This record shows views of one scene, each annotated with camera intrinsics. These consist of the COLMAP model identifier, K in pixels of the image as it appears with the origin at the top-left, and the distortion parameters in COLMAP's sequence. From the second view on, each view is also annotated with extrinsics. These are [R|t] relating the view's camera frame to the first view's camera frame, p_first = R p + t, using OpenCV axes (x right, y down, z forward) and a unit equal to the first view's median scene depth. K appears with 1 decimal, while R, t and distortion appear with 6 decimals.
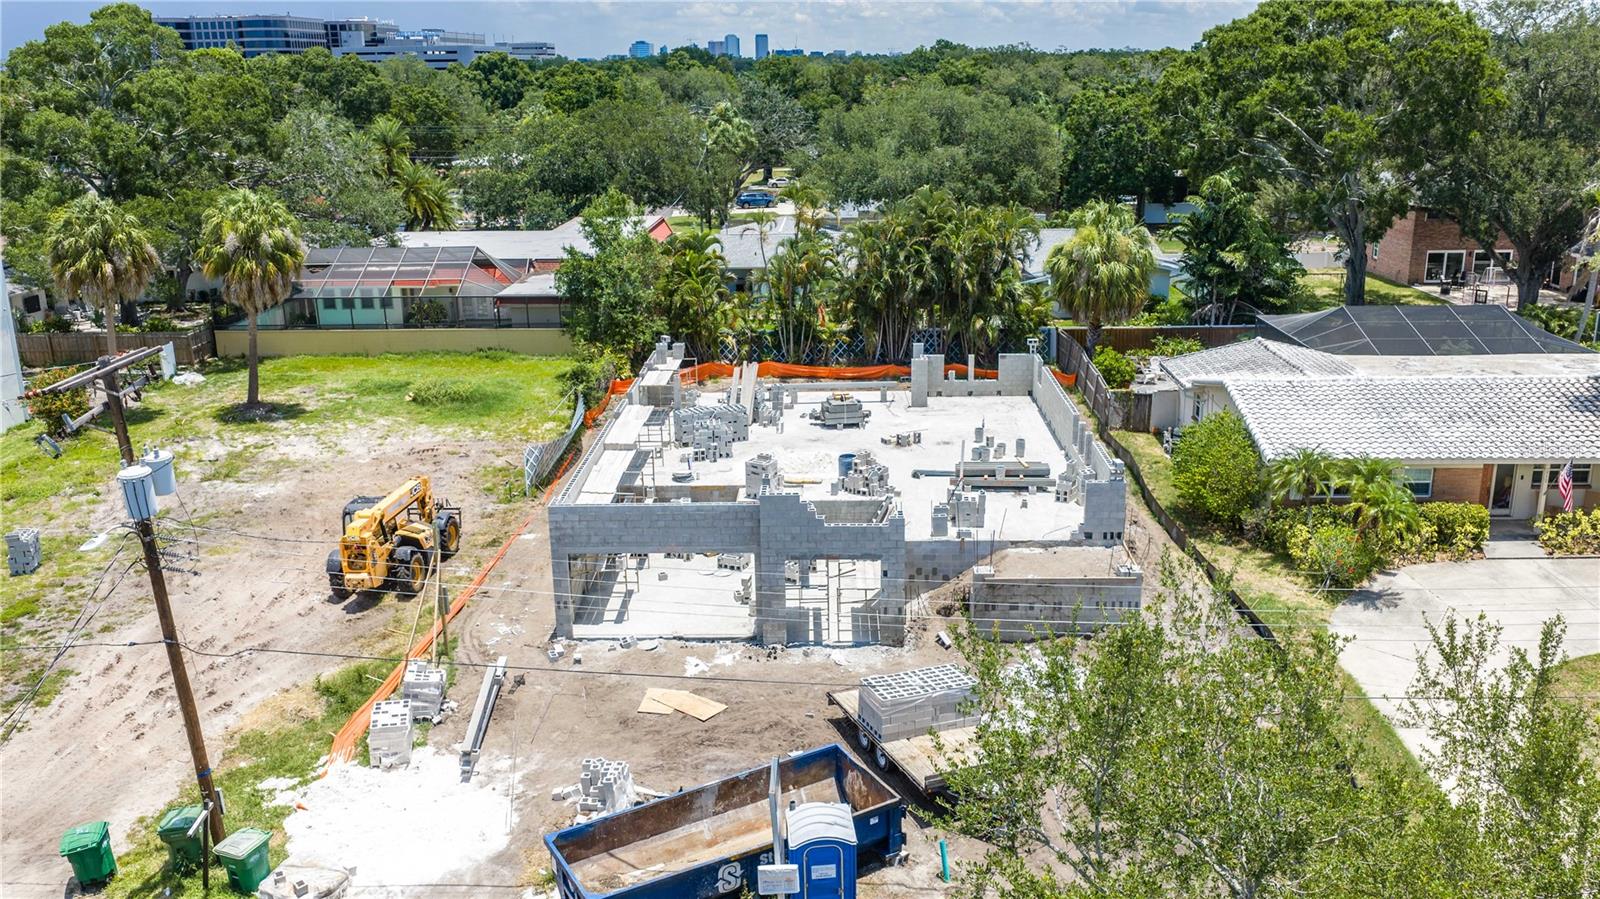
lens RADIAL K [[1332.8, 0, 800.0], [0, 1332.8, 449.5], [0, 0, 1]] dist [0.030398, -0.054751]
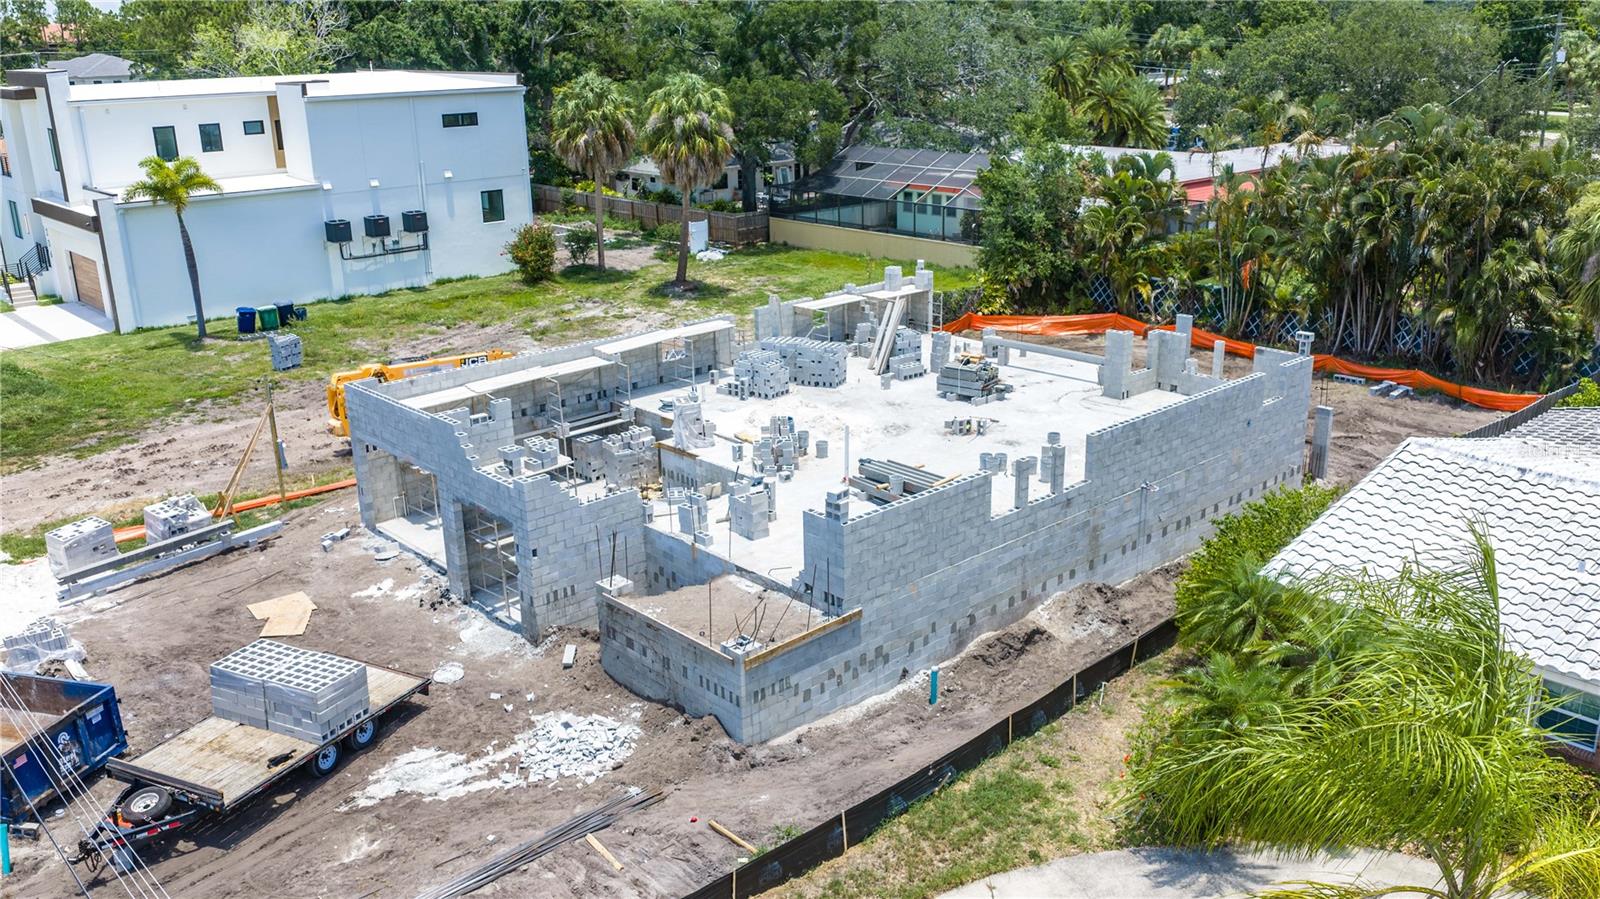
lens RADIAL K [[1332.8, 0, 800.0], [0, 1332.8, 449.5], [0, 0, 1]] dist [0.030398, -0.054751]
pose [[0.693426, 0.223959, -0.684838, 0.431814], [-0.191711, 0.973553, 0.124260, -0.056872], [0.694555, 0.045126, 0.718023, 0.337494]]
